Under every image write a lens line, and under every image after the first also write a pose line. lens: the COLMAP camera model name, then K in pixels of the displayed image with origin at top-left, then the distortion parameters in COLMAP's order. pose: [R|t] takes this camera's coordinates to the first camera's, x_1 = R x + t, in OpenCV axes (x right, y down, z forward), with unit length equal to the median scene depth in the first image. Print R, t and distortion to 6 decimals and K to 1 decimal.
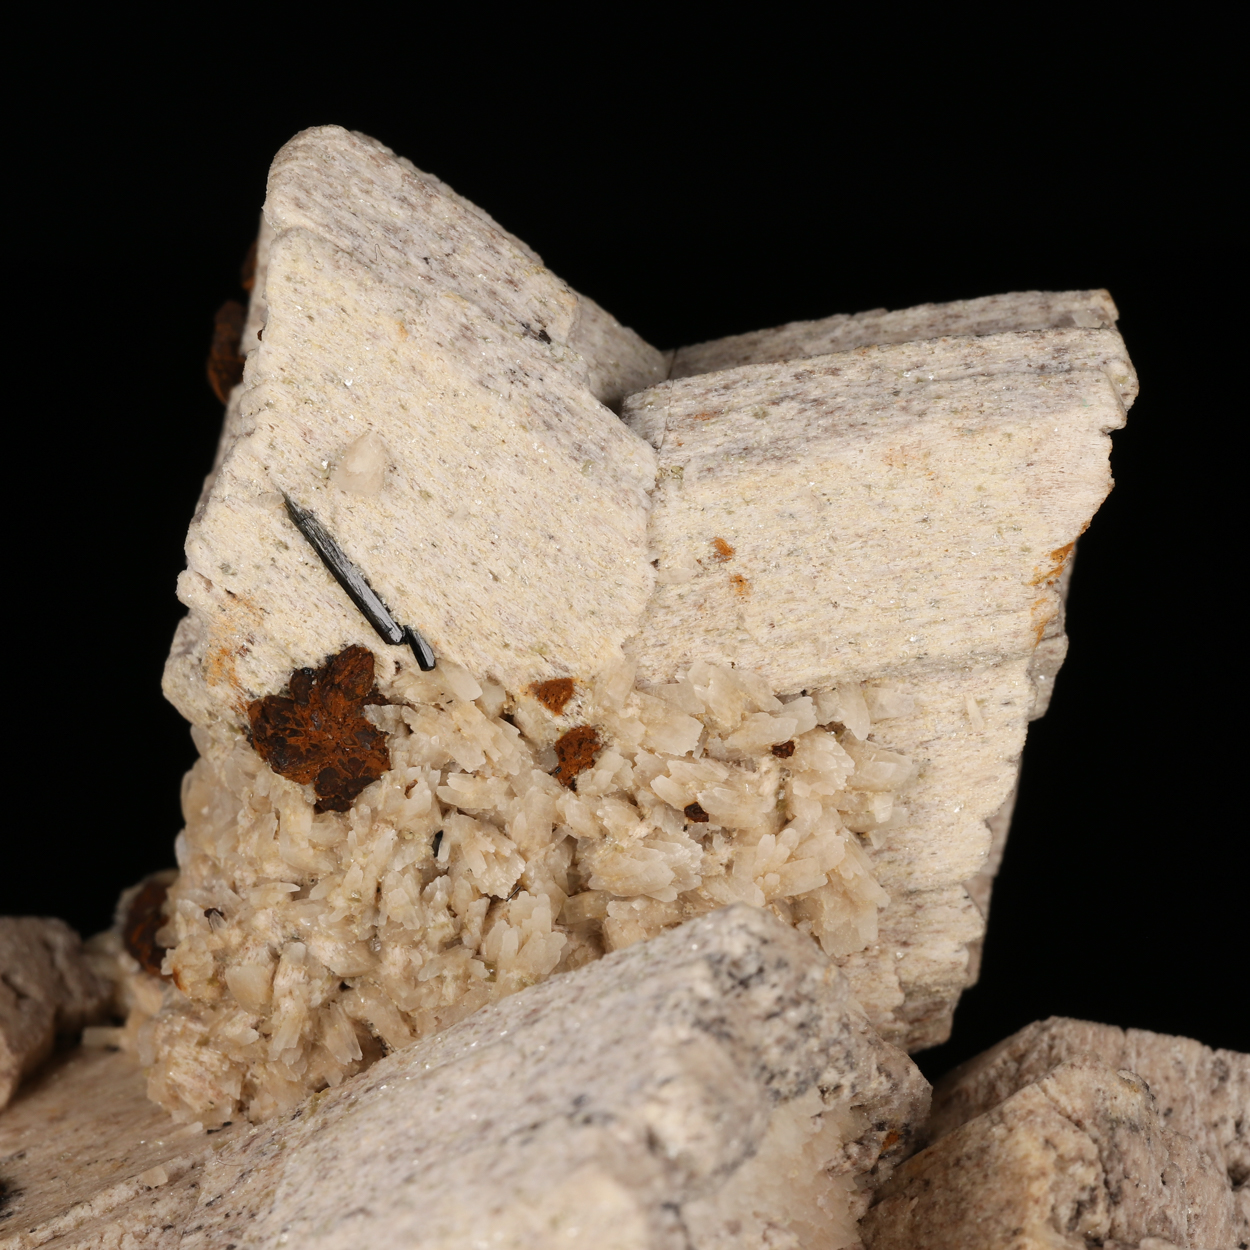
lens RADIAL K [[6774.8, 0, 624.5], [0, 6774.8, 625.3], [0, 0, 1]] dist [0.050487, 0.000000]
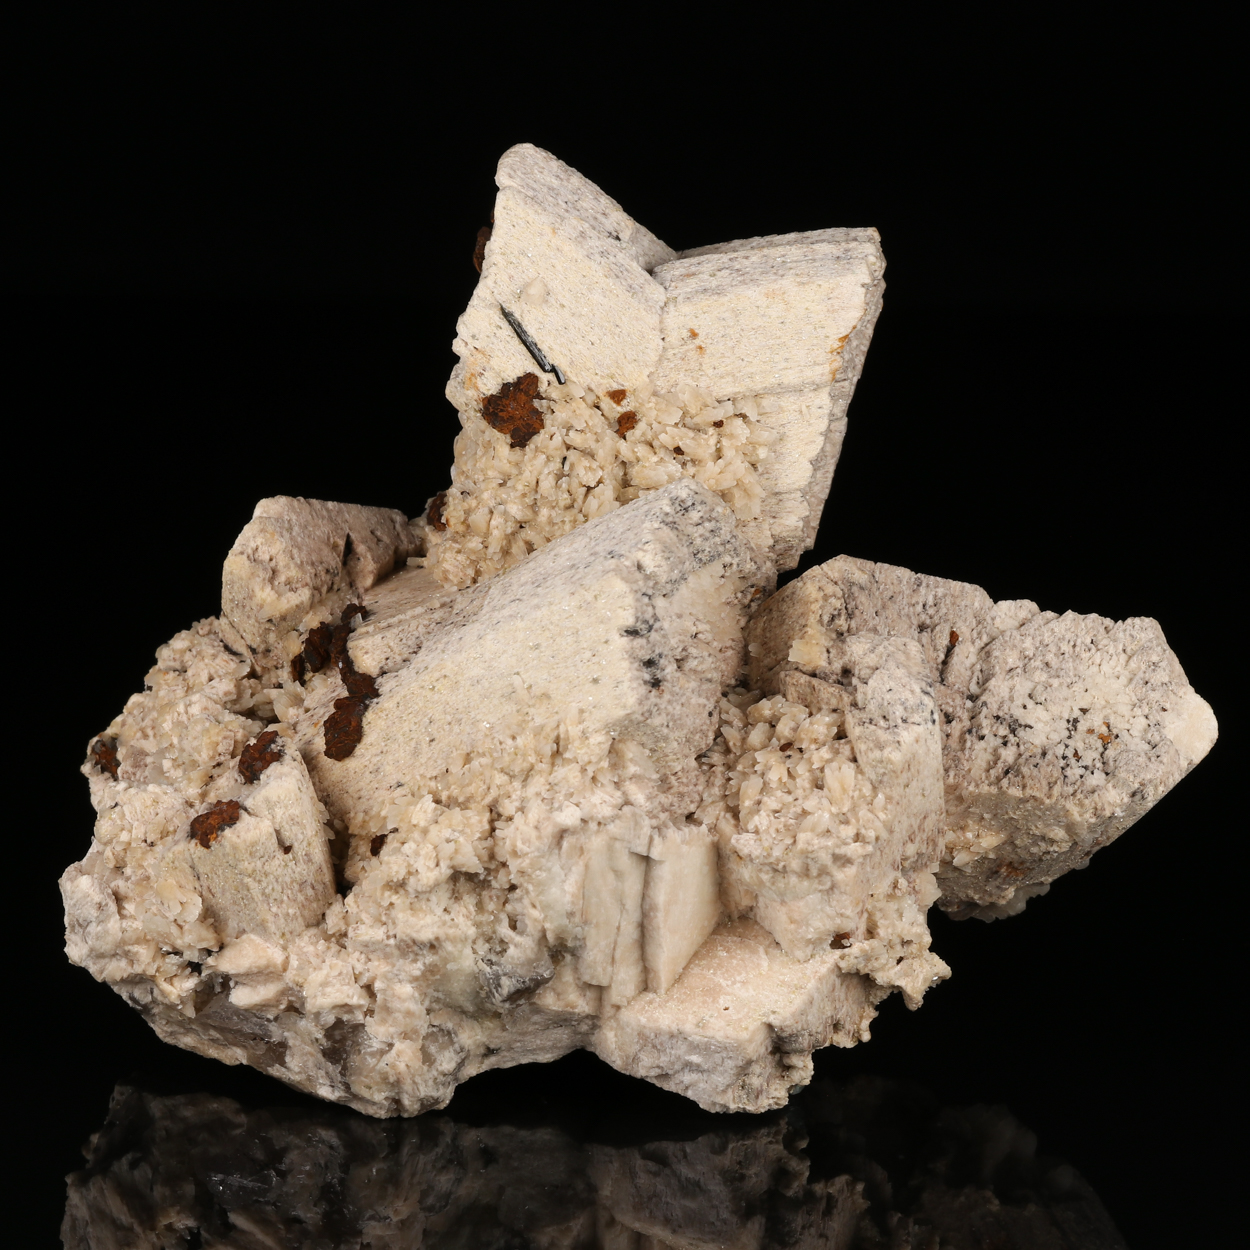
lens RADIAL K [[6774.8, 0, 624.9], [0, 6774.8, 623.1], [0, 0, 1]] dist [0.050487, 0.000000]
pose [[0.997507, 0.028484, -0.064561, 0.139615], [-0.030789, 0.998913, -0.034995, 0.164054], [0.063494, 0.036896, 0.997300, -1.243253]]
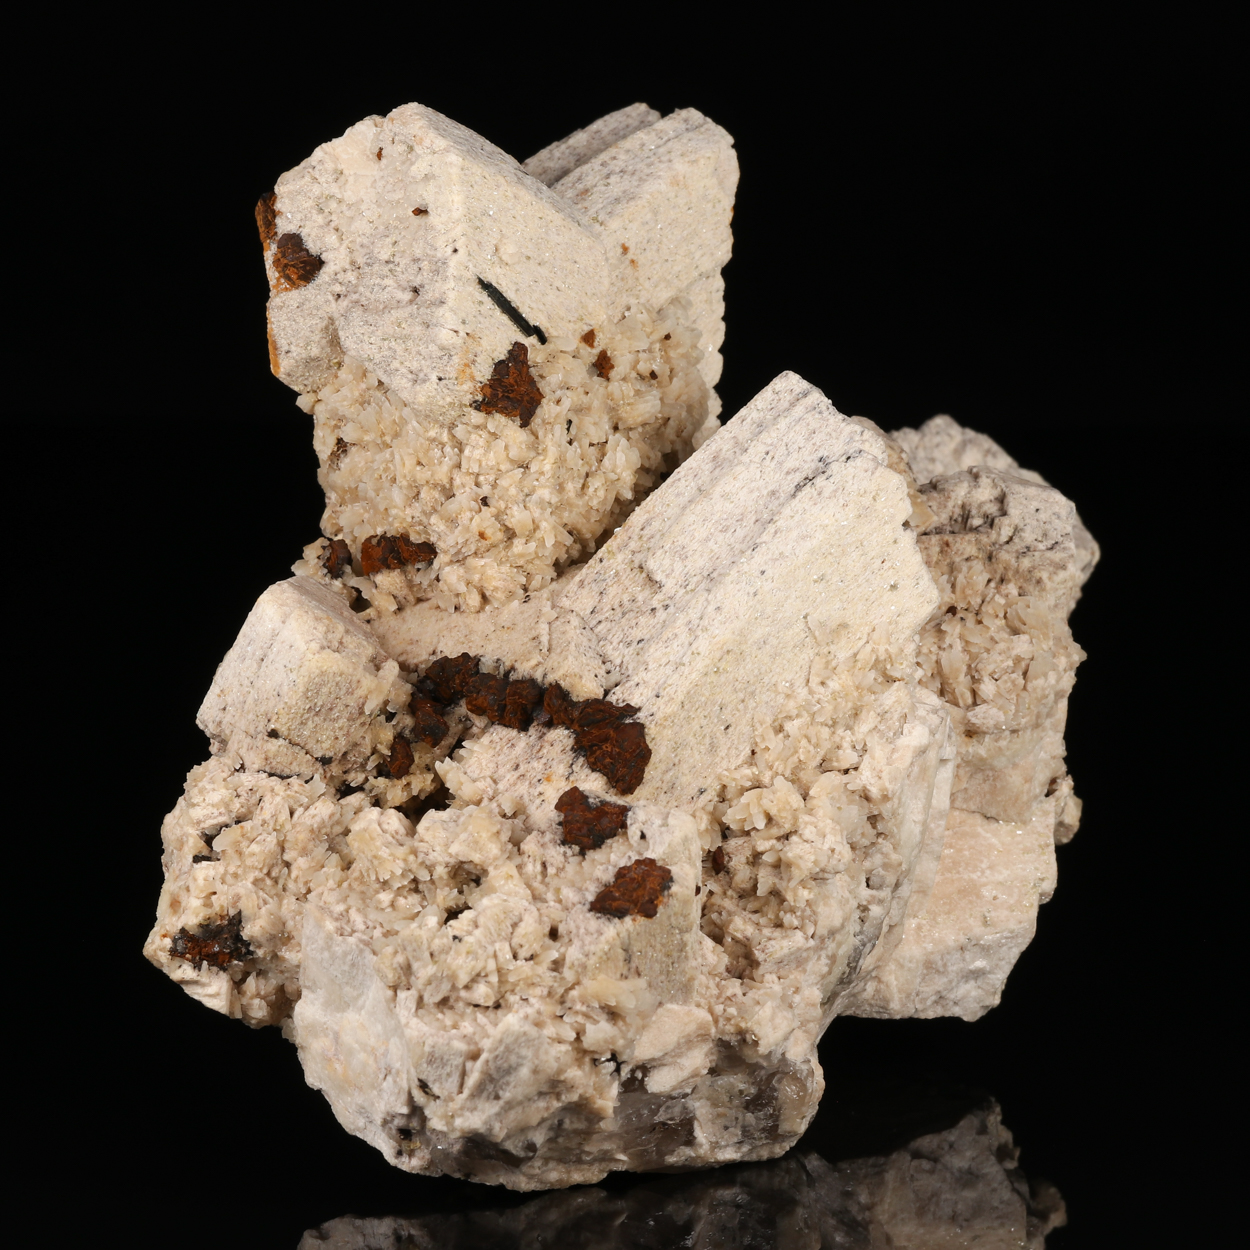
lens RADIAL K [[6774.8, 0, 626.2], [0, 6774.8, 626.0], [0, 0, 1]] dist [0.050487, 0.000000]
pose [[0.638187, -0.290985, 0.712773, -1.471581], [0.343640, 0.936142, 0.074494, -0.056585], [-0.688933, 0.197396, 0.697428, -0.404208]]
